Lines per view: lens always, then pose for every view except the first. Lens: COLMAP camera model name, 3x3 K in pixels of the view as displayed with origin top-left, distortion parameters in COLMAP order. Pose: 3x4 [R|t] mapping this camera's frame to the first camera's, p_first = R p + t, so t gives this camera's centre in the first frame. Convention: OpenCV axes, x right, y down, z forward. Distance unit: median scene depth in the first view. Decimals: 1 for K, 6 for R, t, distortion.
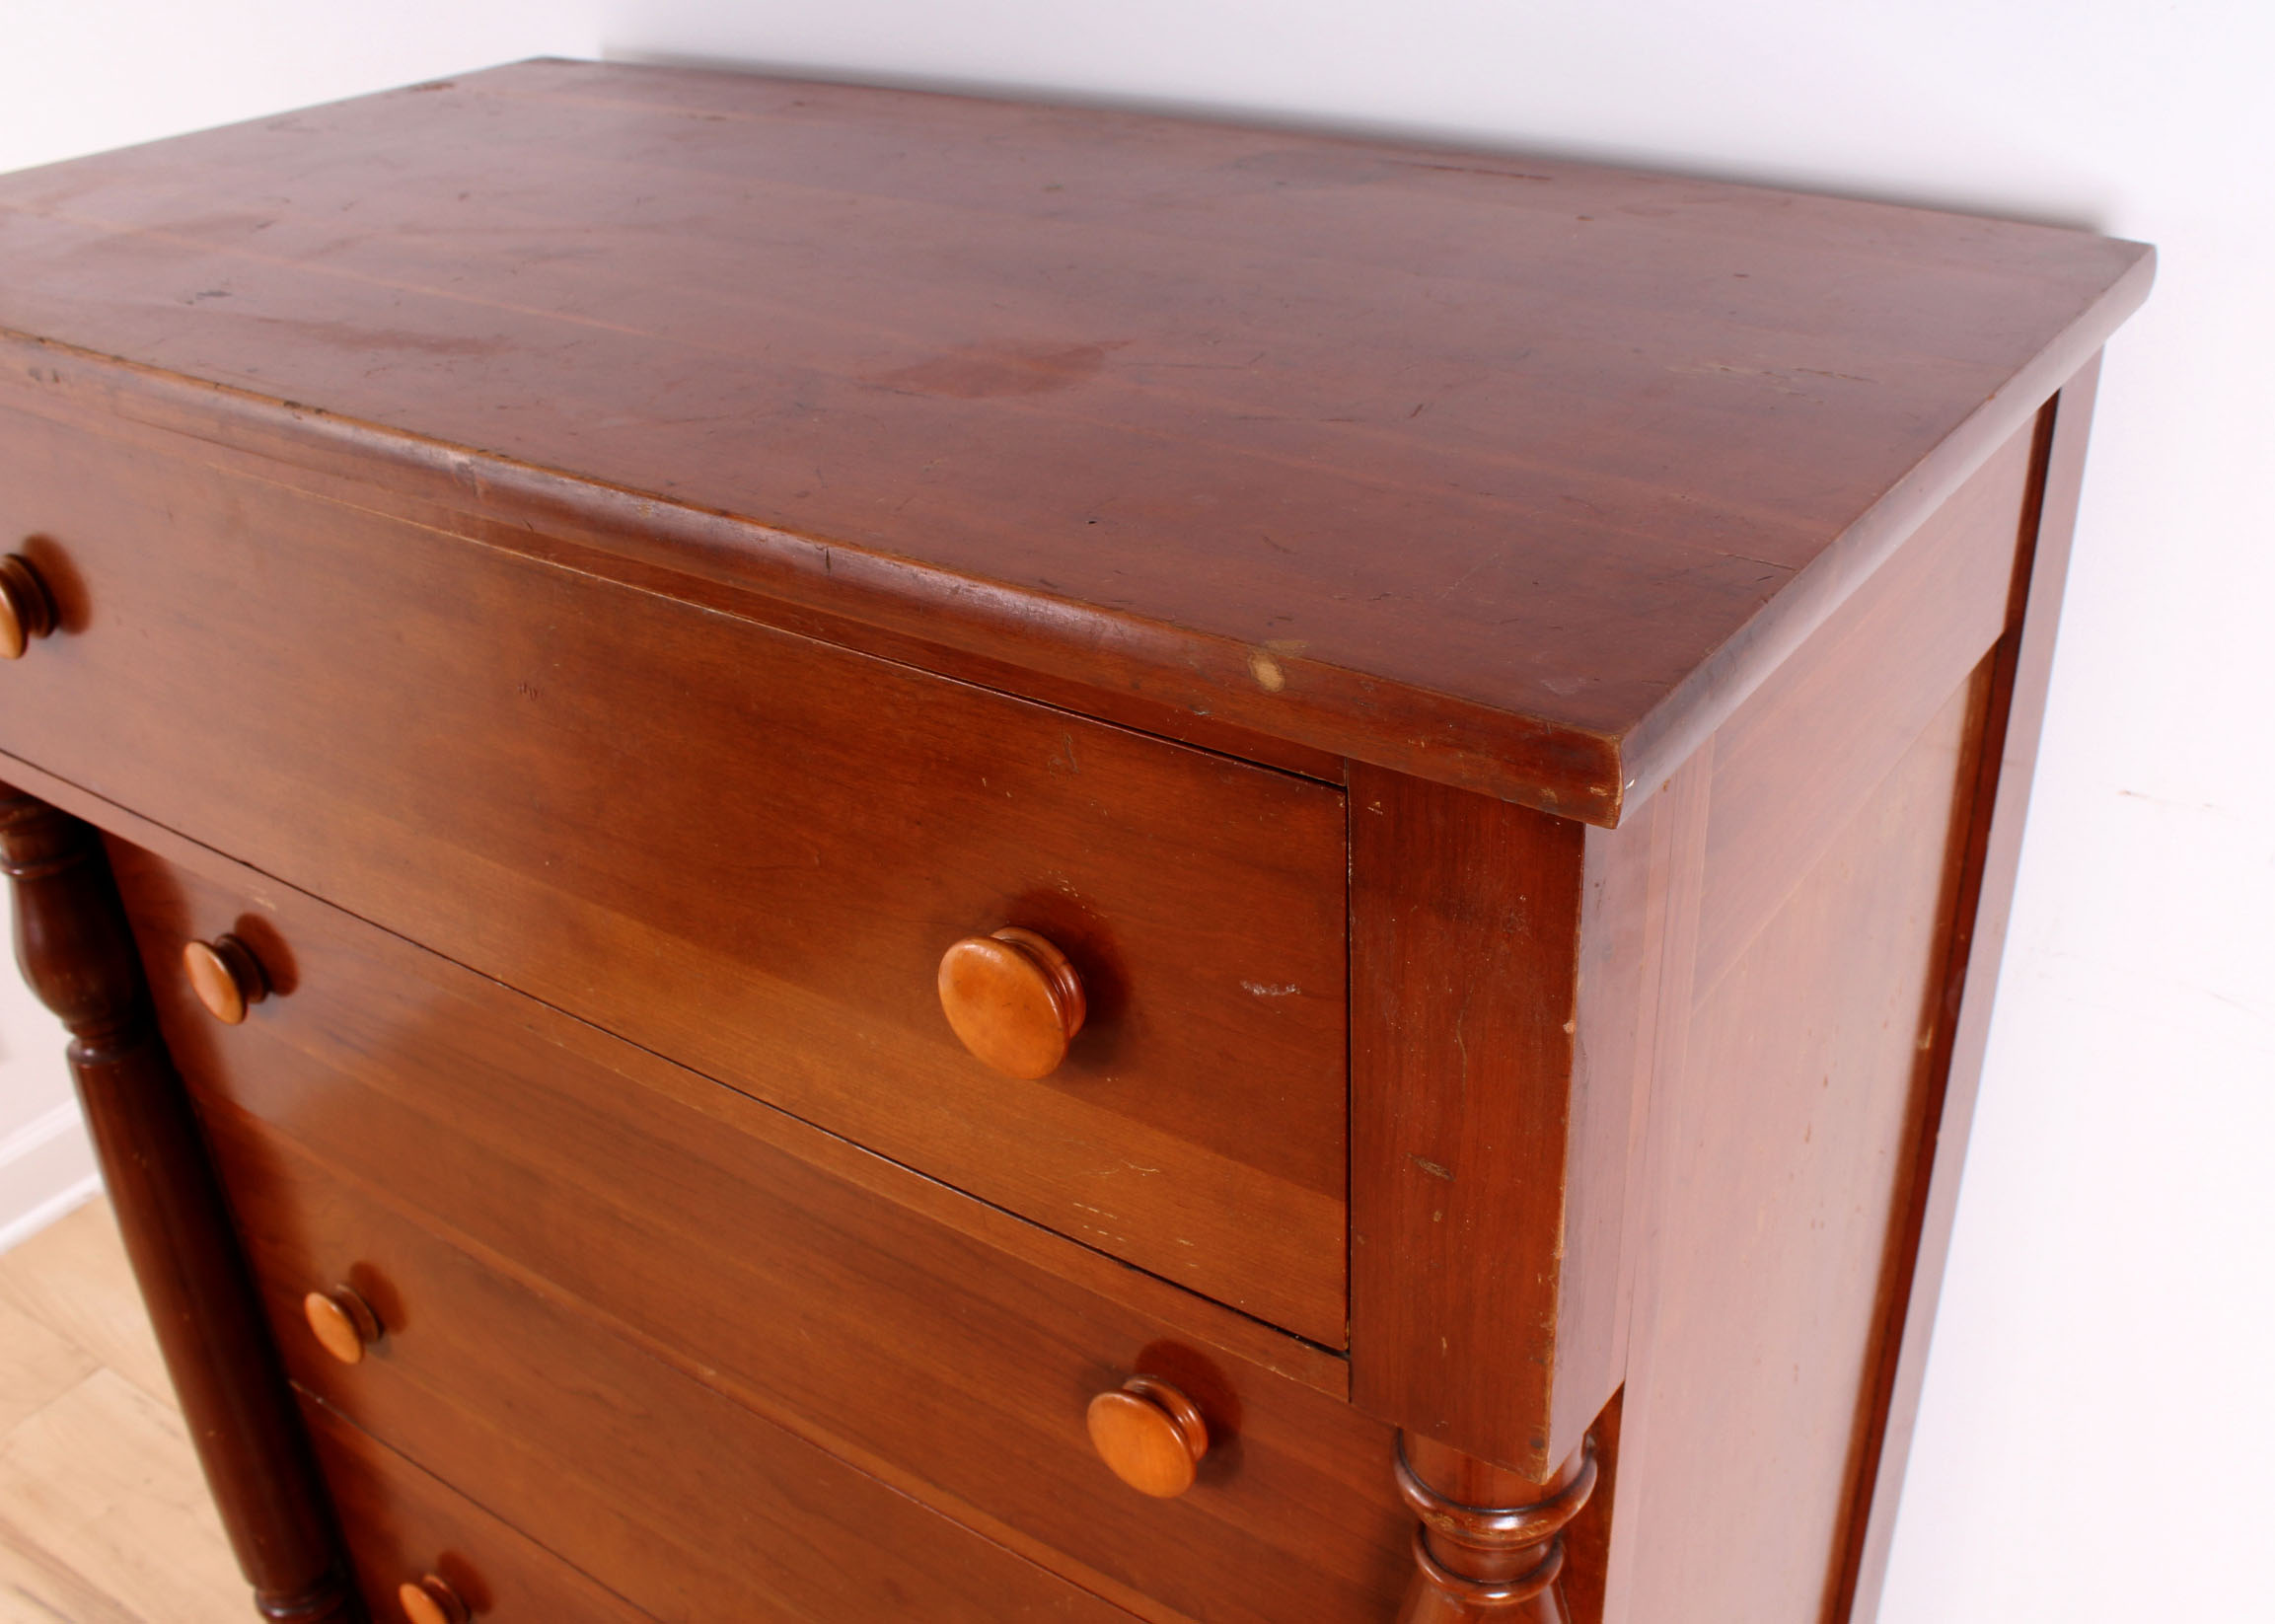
lens RADIAL K [[2177.7, 0, 1235.0], [0, 2177.7, 815.2], [0, 0, 1]] dist [-0.158838, 0.139987]
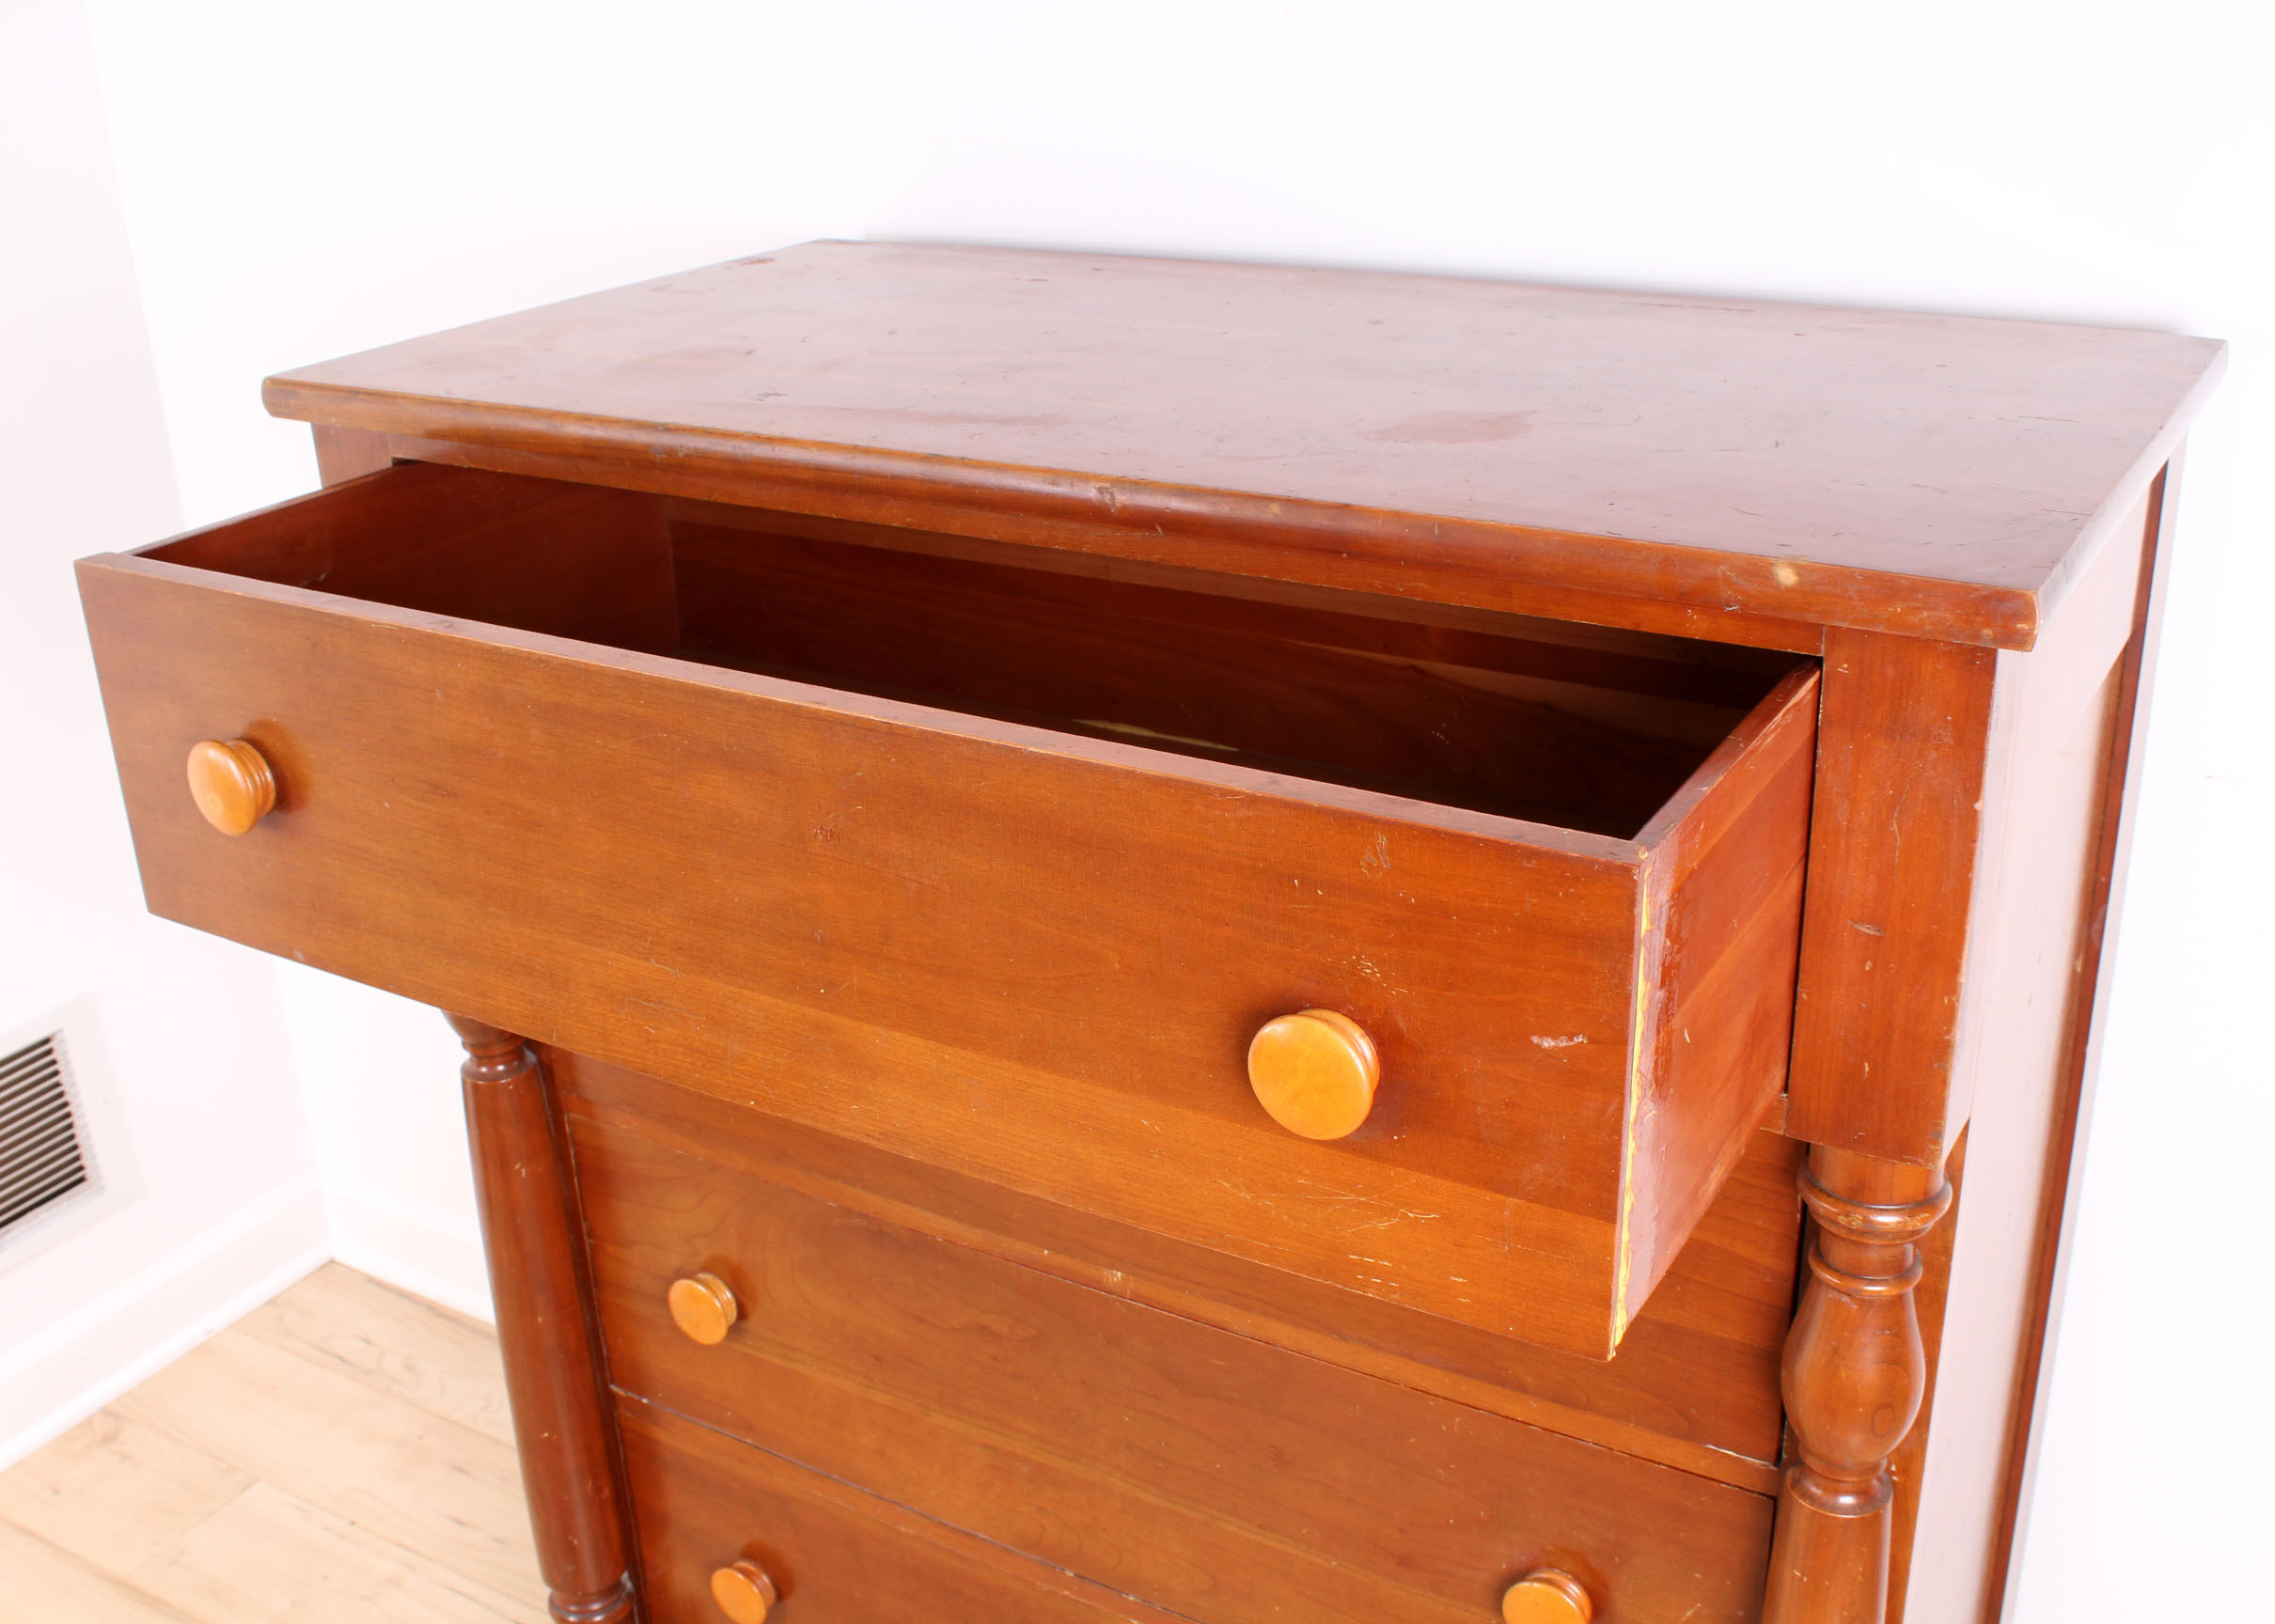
lens RADIAL K [[2290.9, 0, 1137.5], [0, 2290.9, 812.0], [0, 0, 1]] dist [-0.111134, 0.036065]
pose [[0.999070, -0.025413, 0.034836, -0.381769], [0.029240, 0.993034, -0.114144, 0.206195], [-0.031693, 0.115057, 0.992853, -0.433700]]
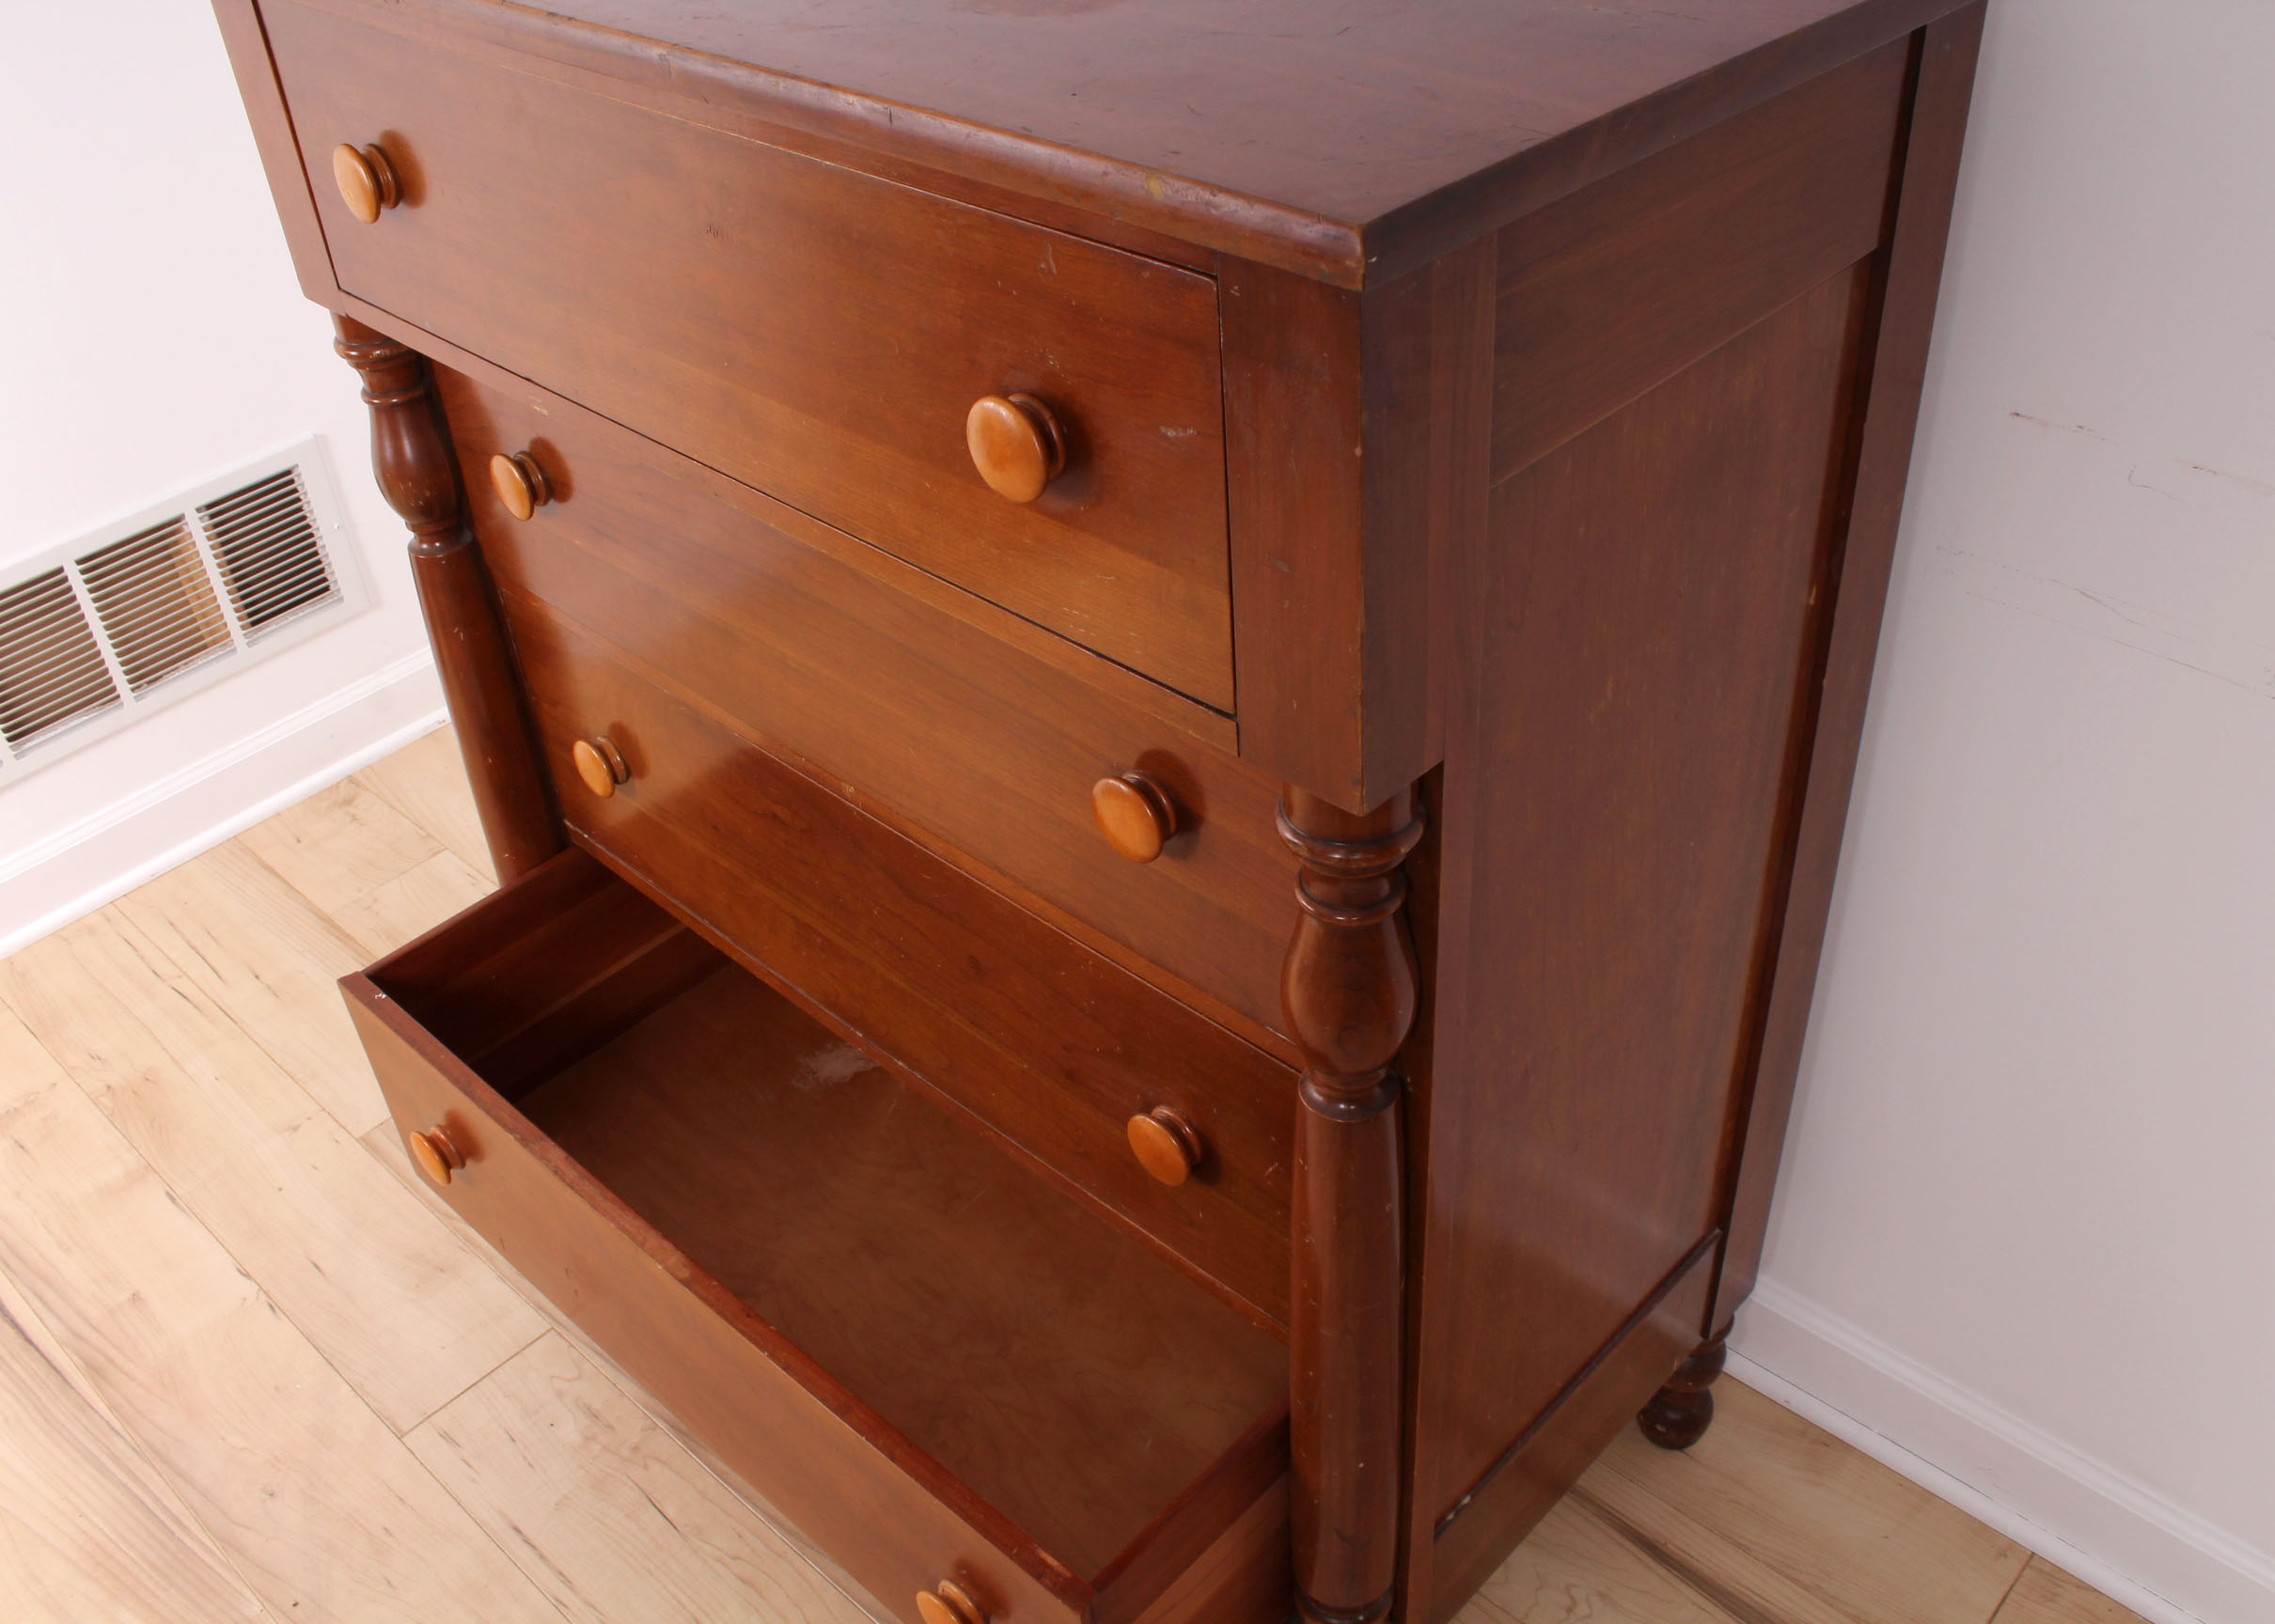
lens RADIAL K [[2022.3, 0, 1171.5], [0, 2022.3, 817.4], [0, 0, 1]] dist [-0.212907, 0.254431]
pose [[0.985135, 0.083719, -0.149997, 0.193243], [-0.061068, 0.986841, 0.149719, 0.111923], [0.160558, -0.138333, 0.977285, -0.258499]]
